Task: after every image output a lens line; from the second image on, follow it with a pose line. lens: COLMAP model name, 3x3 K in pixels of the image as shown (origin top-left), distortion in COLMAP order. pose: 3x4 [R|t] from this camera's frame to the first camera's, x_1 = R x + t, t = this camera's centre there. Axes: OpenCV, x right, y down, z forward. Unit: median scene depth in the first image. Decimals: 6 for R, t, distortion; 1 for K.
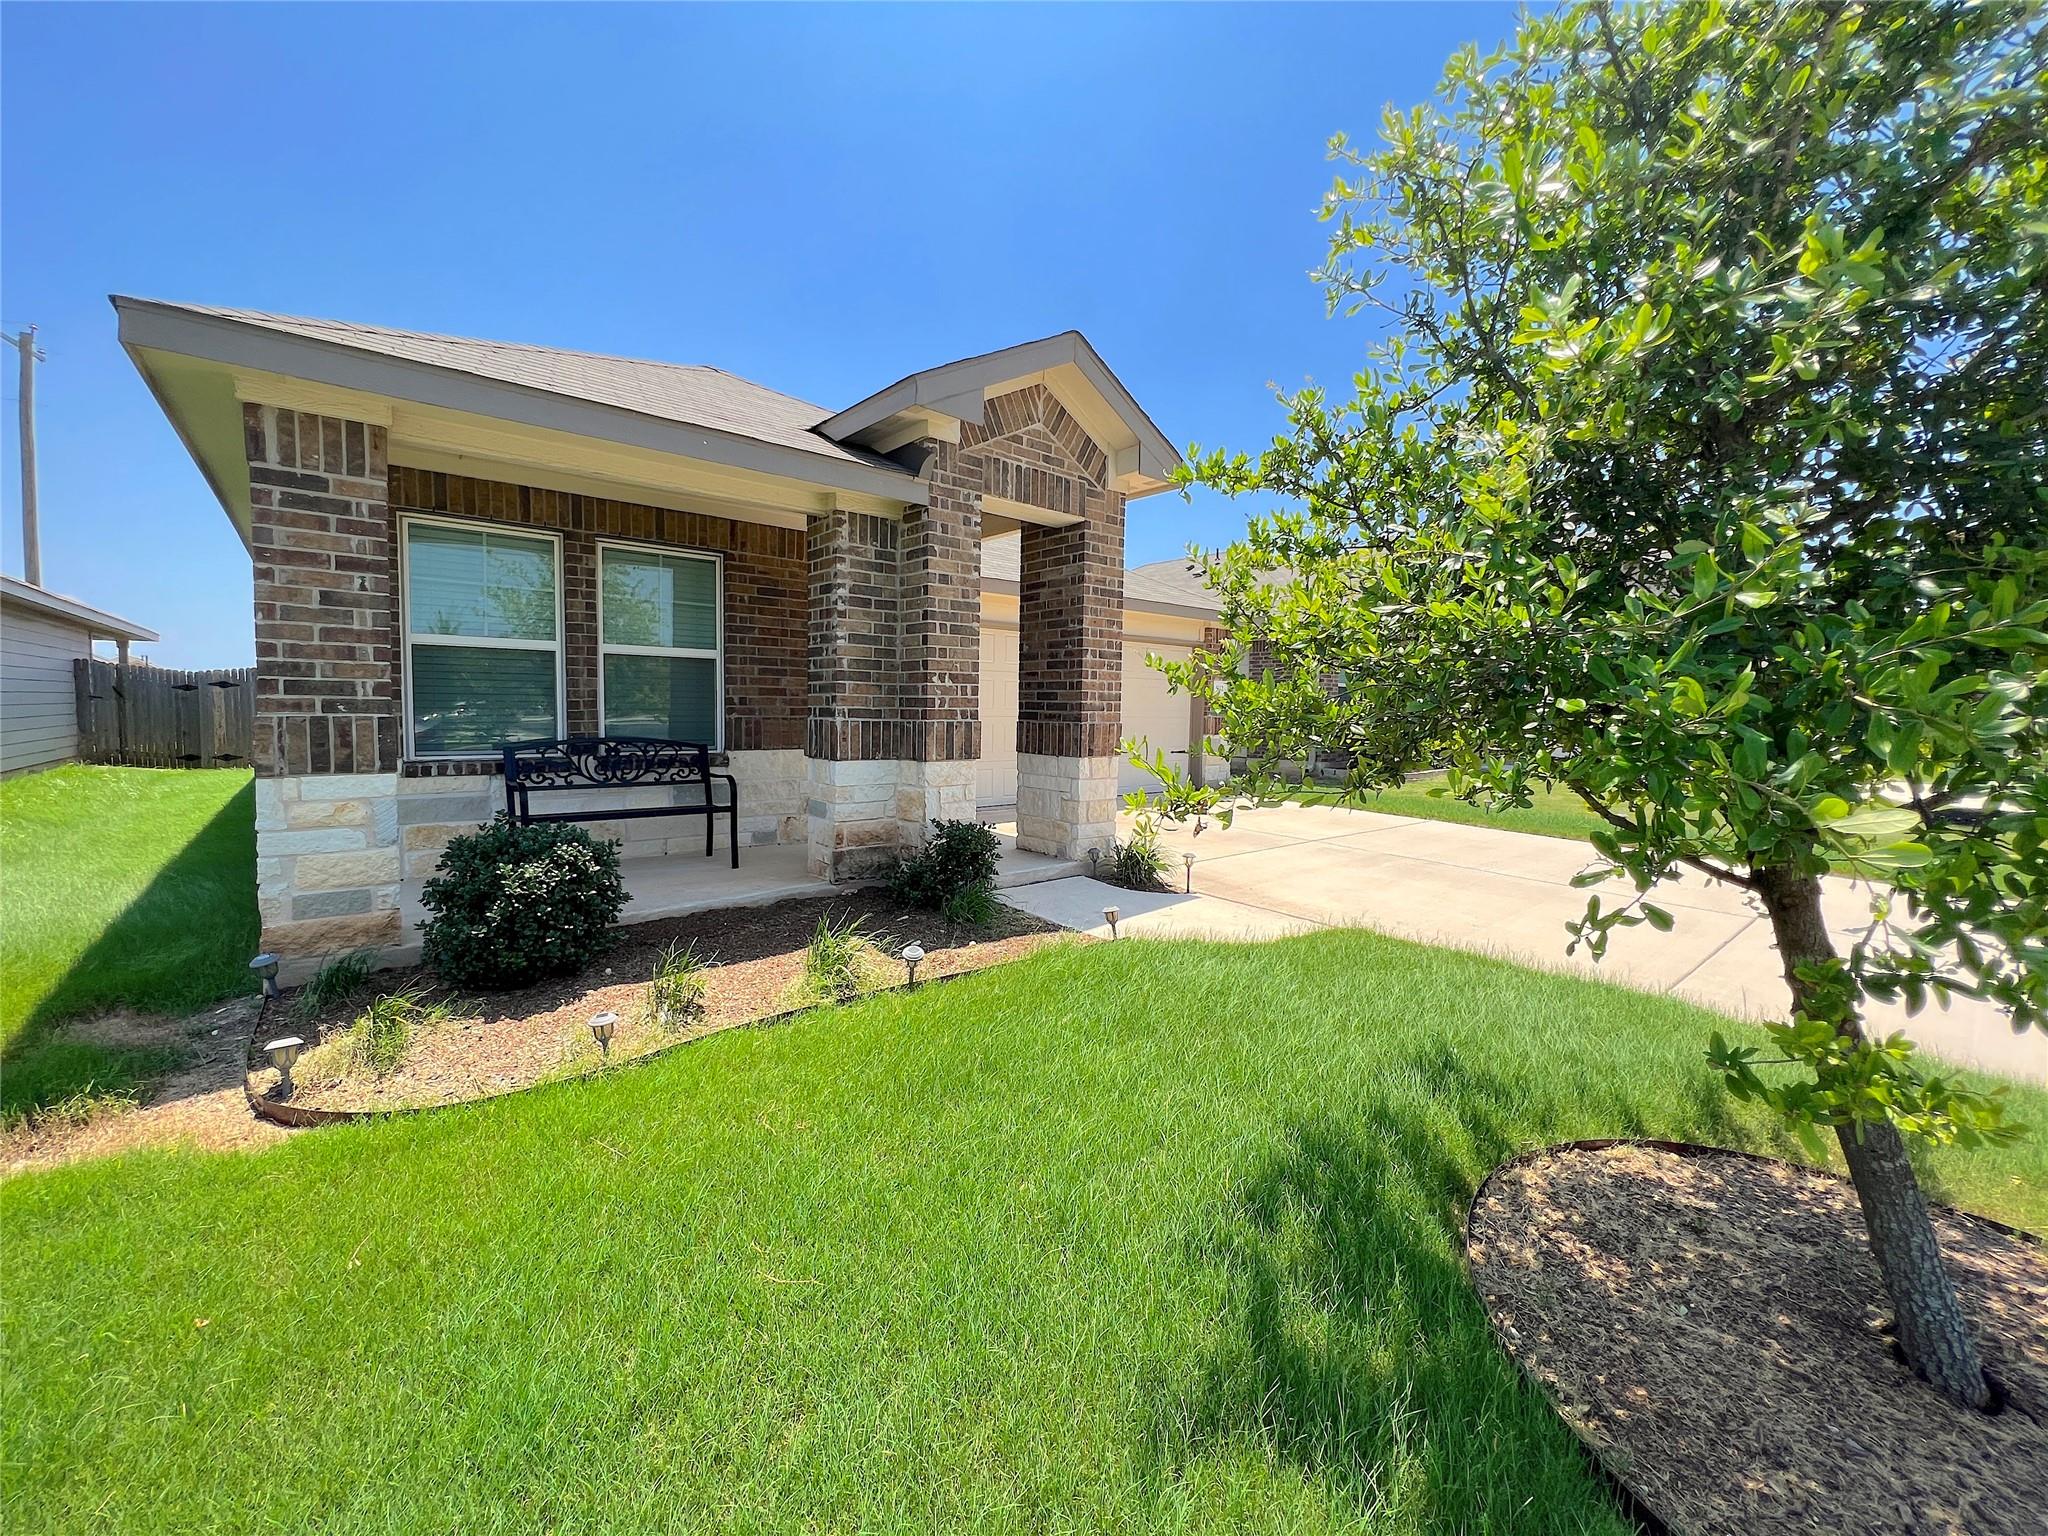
lens RADIAL K [[819.7, 0, 1015.2], [0, 819.7, 756.8], [0, 0, 1]] dist [-0.001869, 0.000543]
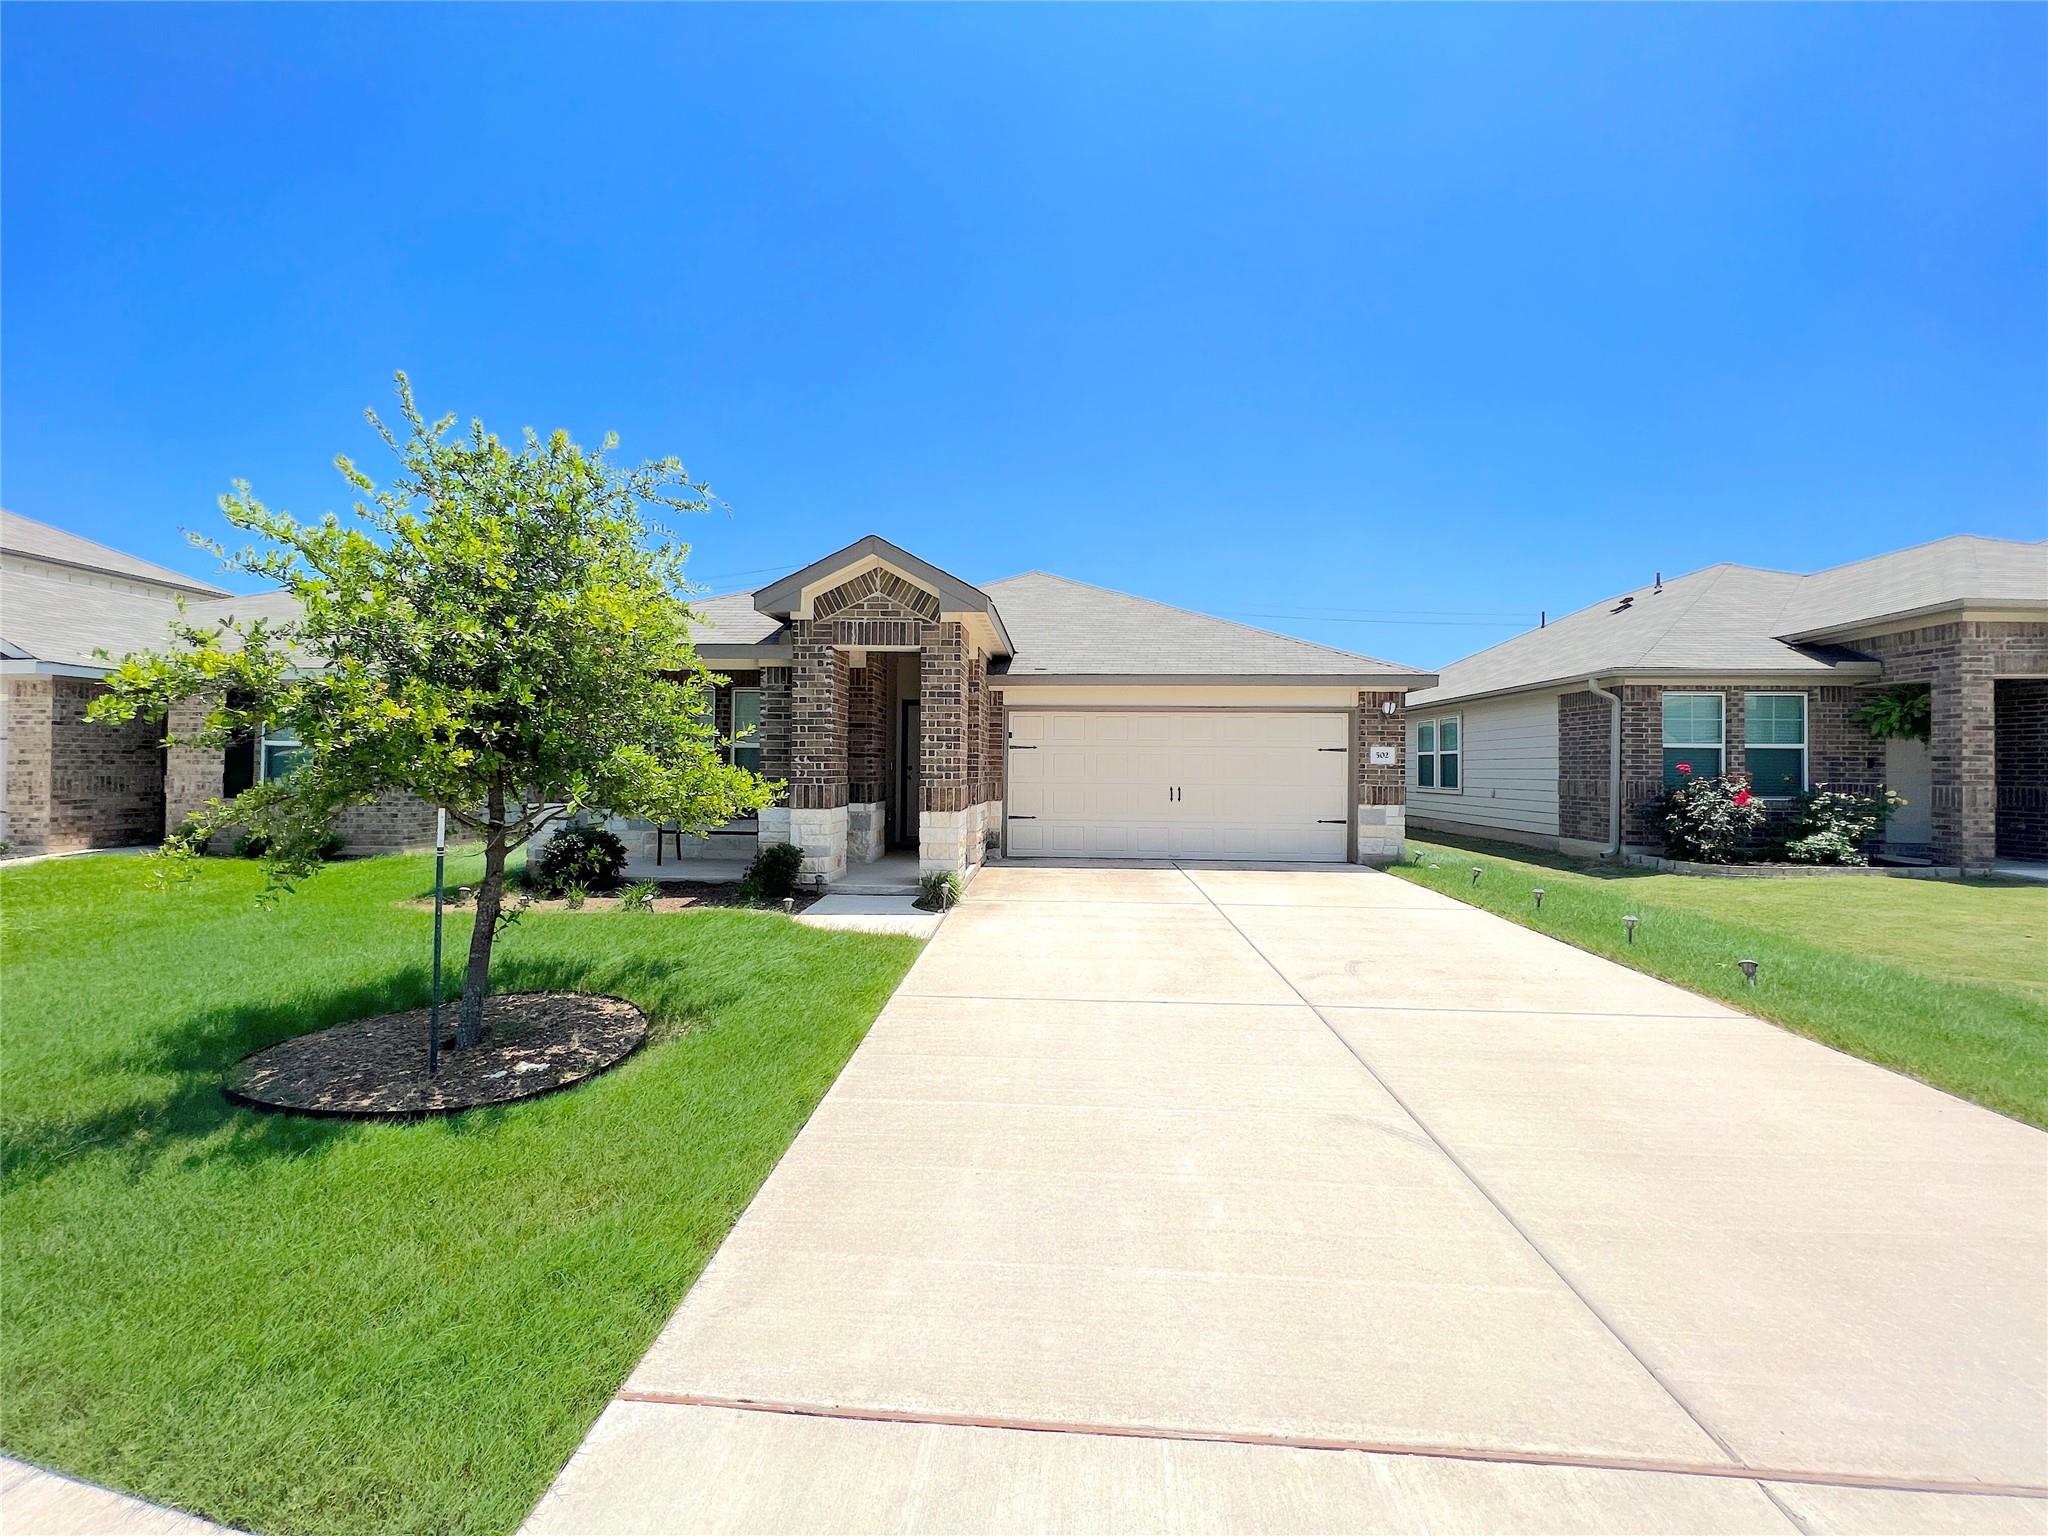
lens RADIAL K [[819.7, 0, 1015.2], [0, 819.7, 756.8], [0, 0, 1]] dist [-0.001869, 0.000543]
pose [[0.726045, -0.017208, -0.687432, 1.371771], [-0.038960, 0.997052, -0.066107, -0.007015], [0.686543, 0.074779, 0.723234, 0.093356]]
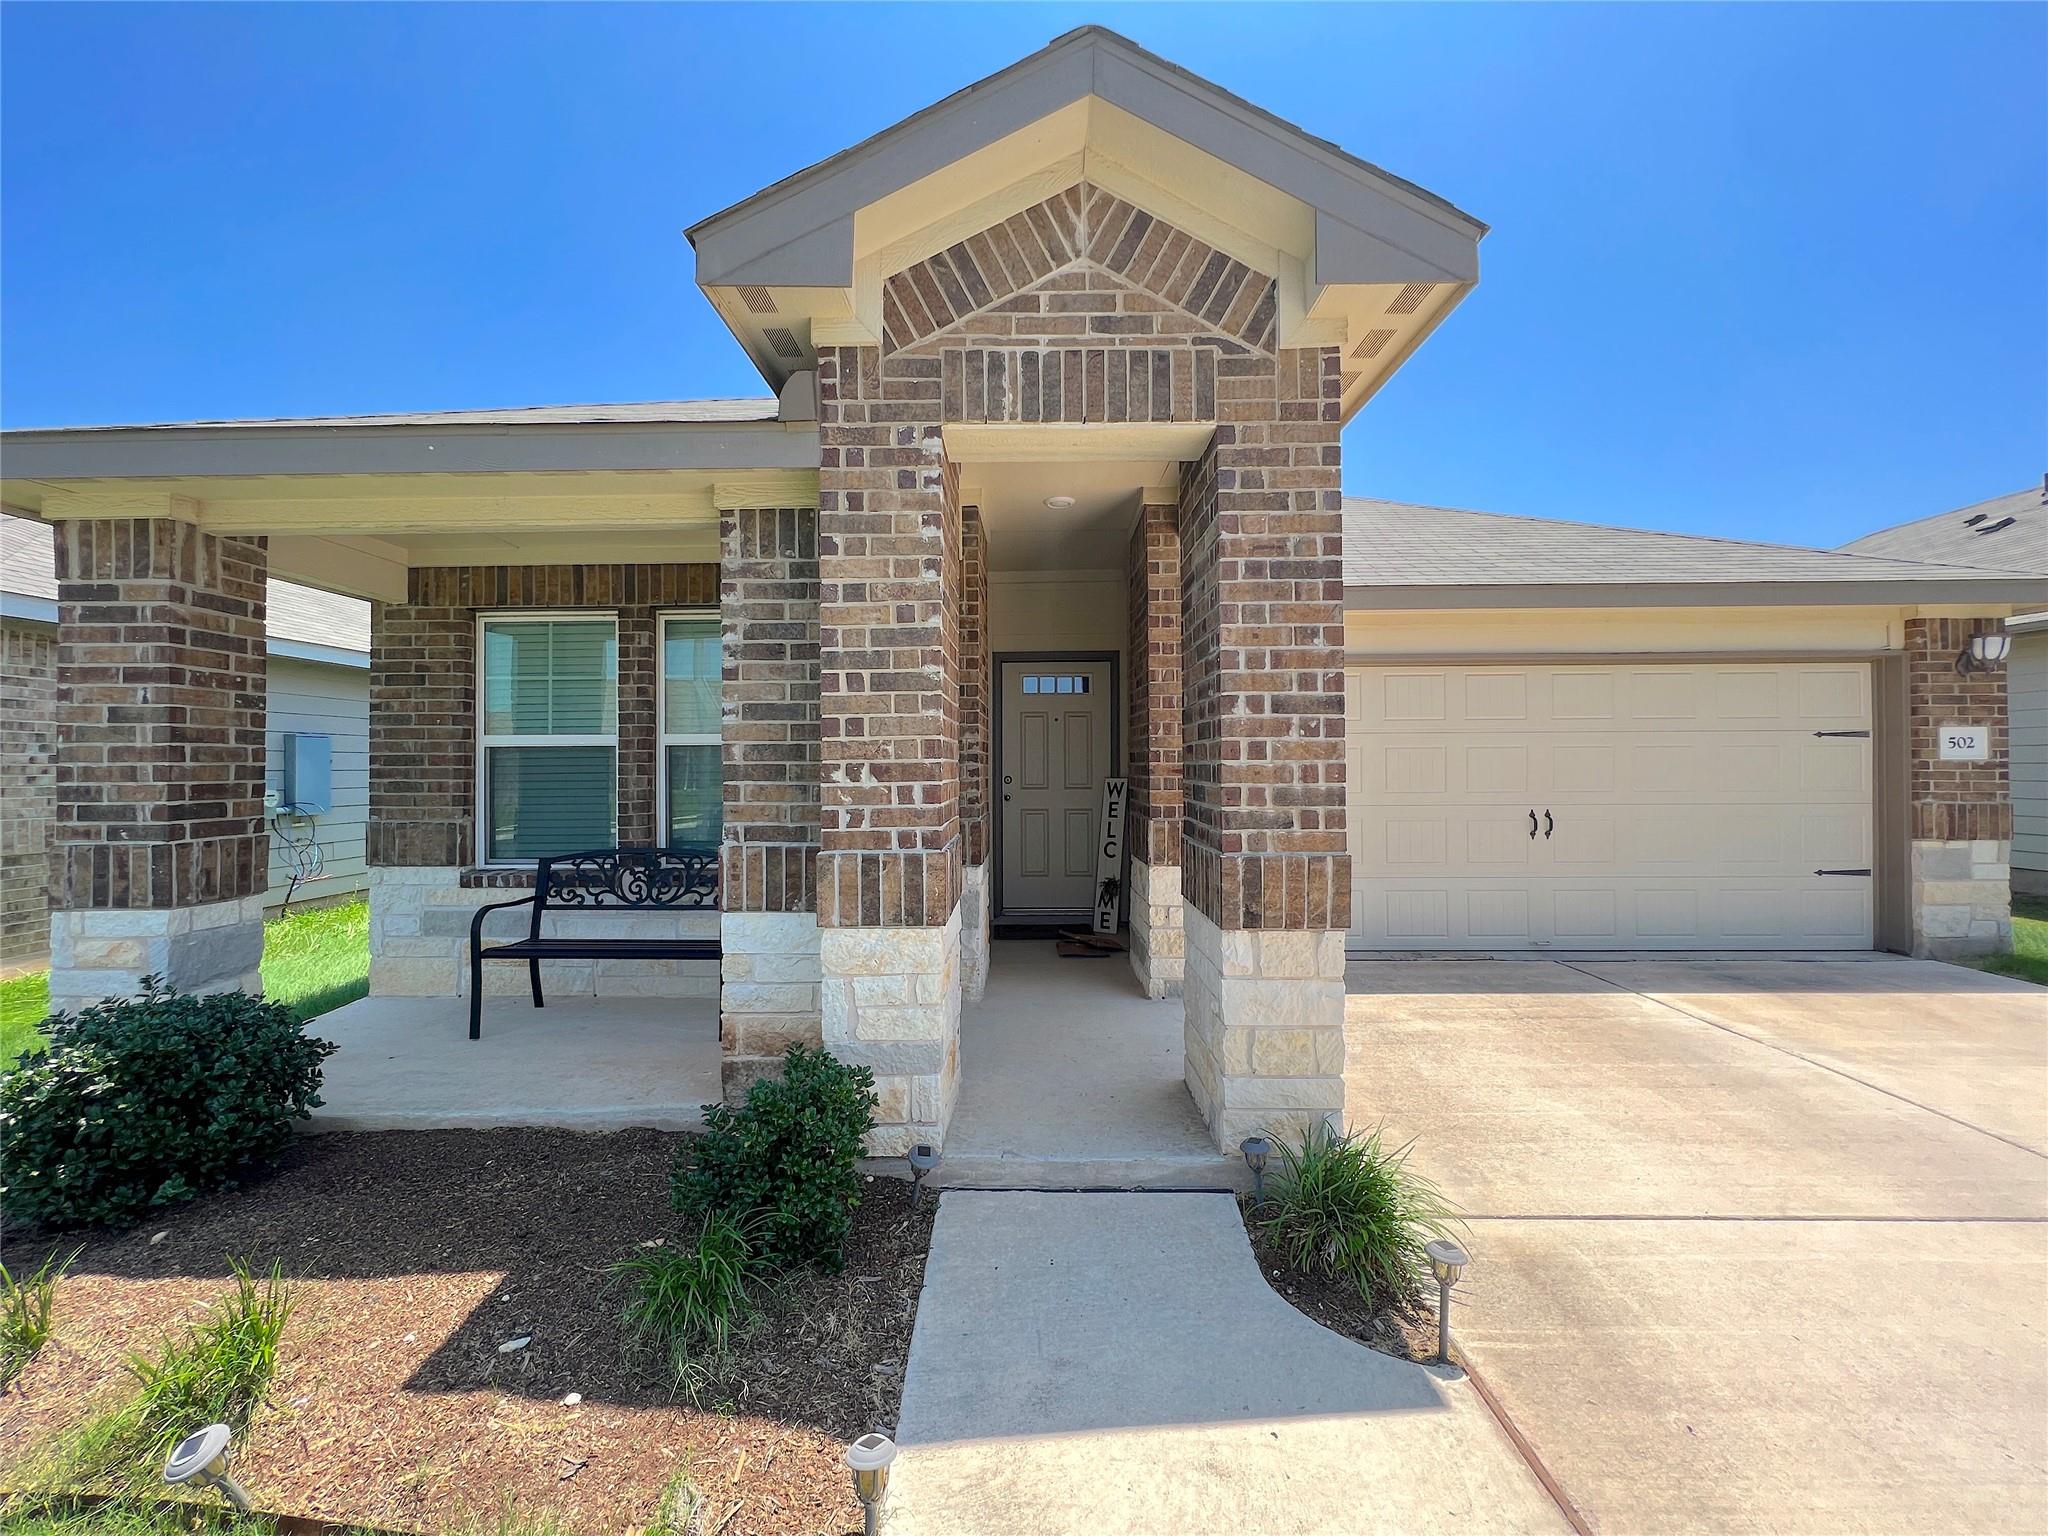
lens RADIAL K [[819.7, 0, 1015.2], [0, 819.7, 756.8], [0, 0, 1]] dist [-0.001869, 0.000543]
pose [[0.752109, -0.026775, -0.658495, 0.347773], [-0.021606, 0.997636, -0.065242, -0.074140], [0.658685, 0.063296, 0.749752, 0.664668]]
